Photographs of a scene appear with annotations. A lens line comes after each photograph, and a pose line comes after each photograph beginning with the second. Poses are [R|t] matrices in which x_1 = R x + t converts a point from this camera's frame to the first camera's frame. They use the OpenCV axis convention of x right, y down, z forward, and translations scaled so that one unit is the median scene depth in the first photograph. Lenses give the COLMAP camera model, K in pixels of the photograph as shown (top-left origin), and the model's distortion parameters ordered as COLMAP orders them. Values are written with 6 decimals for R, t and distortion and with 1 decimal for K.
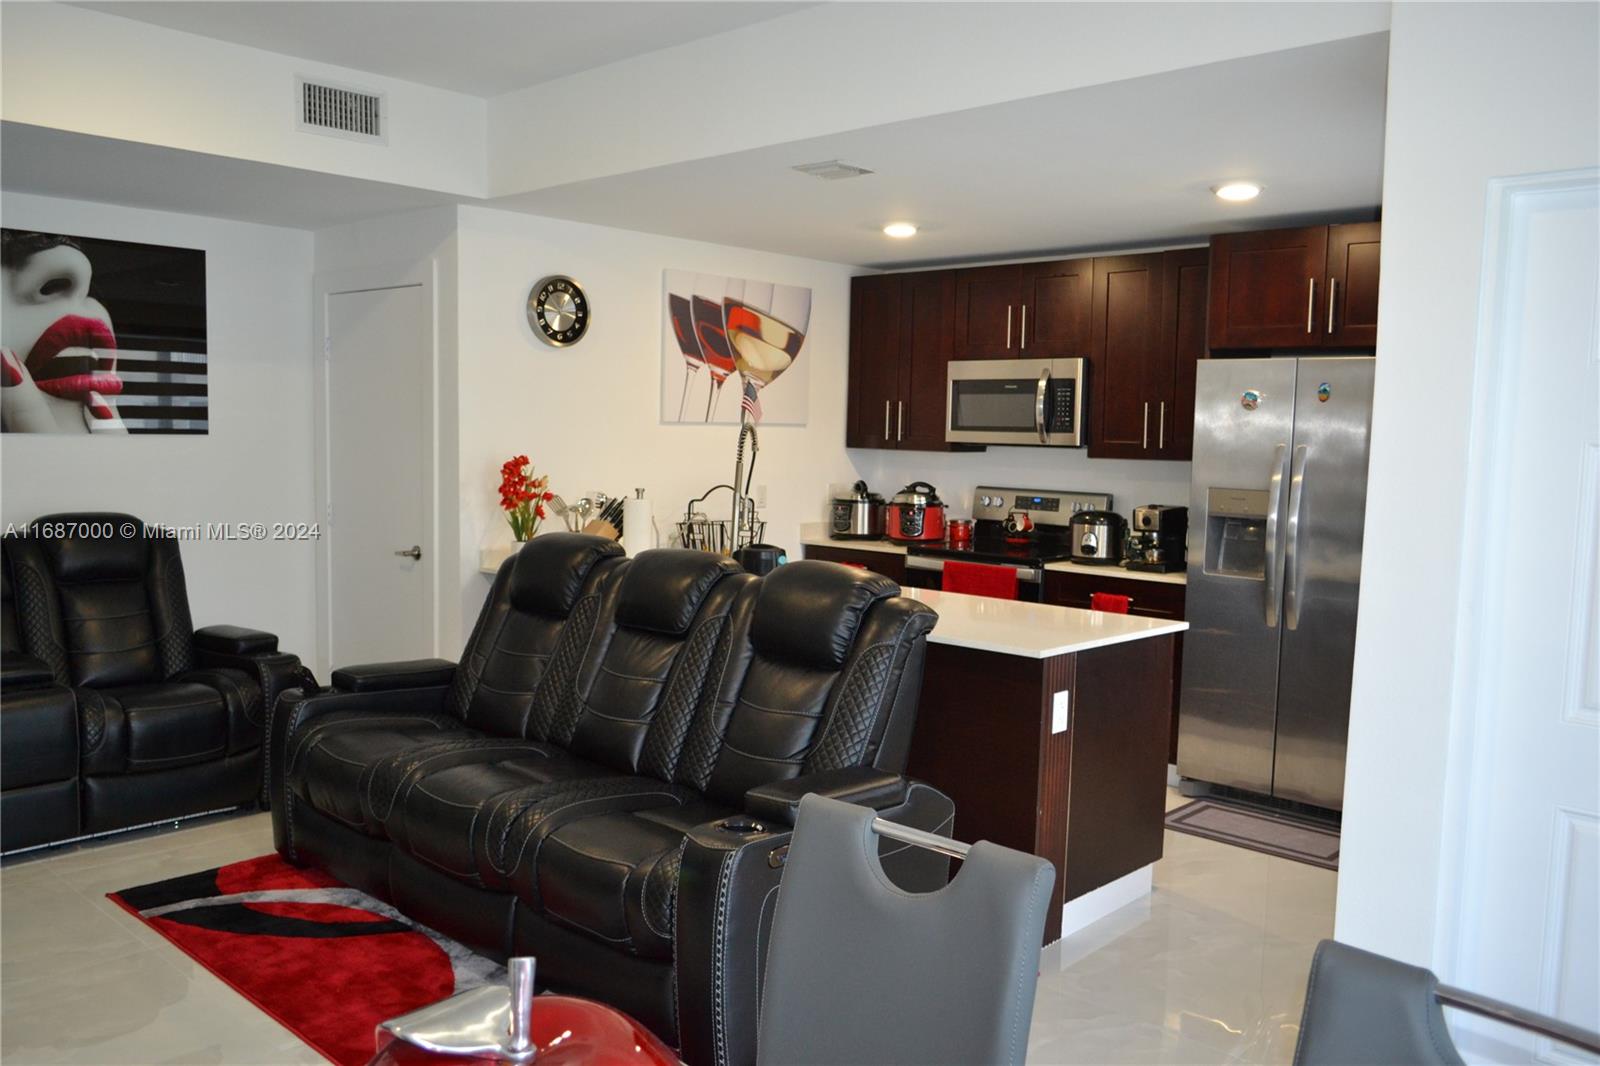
lens RADIAL K [[1261.7, 0, 790.2], [0, 1261.7, 533.5], [0, 0, 1]] dist [-0.018128, 0.002413]
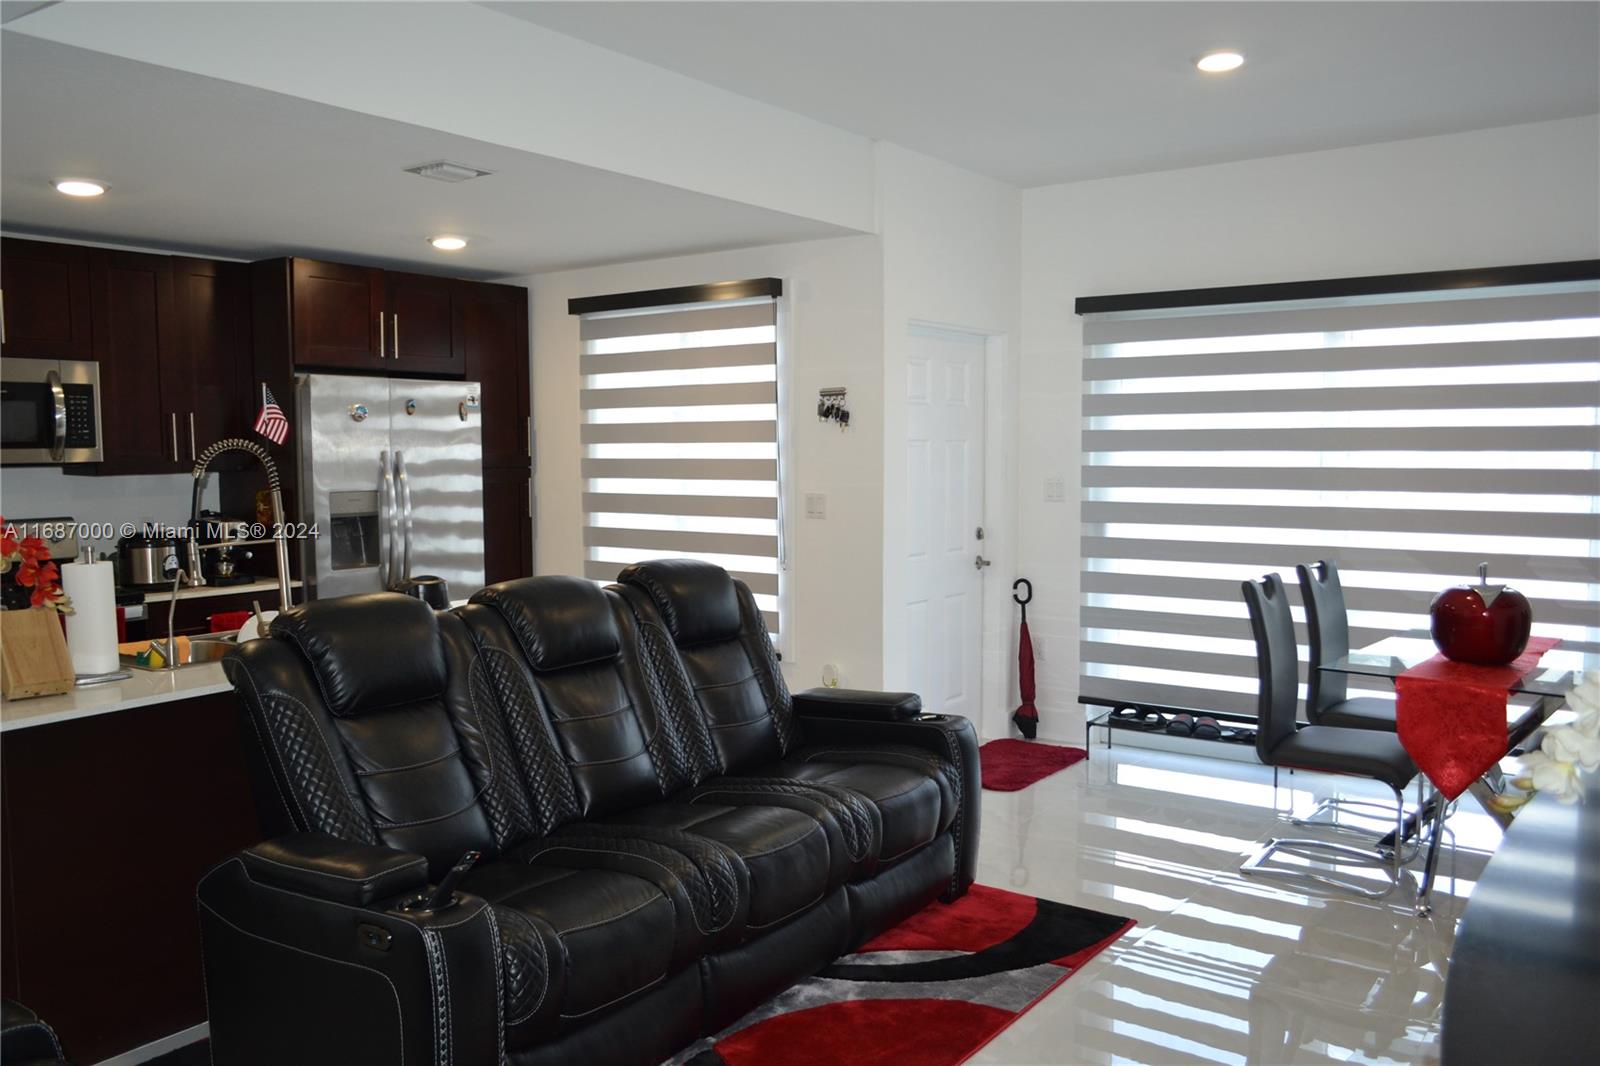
lens RADIAL K [[1261.7, 0, 790.2], [0, 1261.7, 533.5], [0, 0, 1]] dist [-0.018128, 0.002413]
pose [[-0.107608, -0.082055, 0.990801, -0.817510], [0.095250, 0.991153, 0.092429, -0.063866], [-0.989620, 0.104320, -0.098840, 0.713072]]
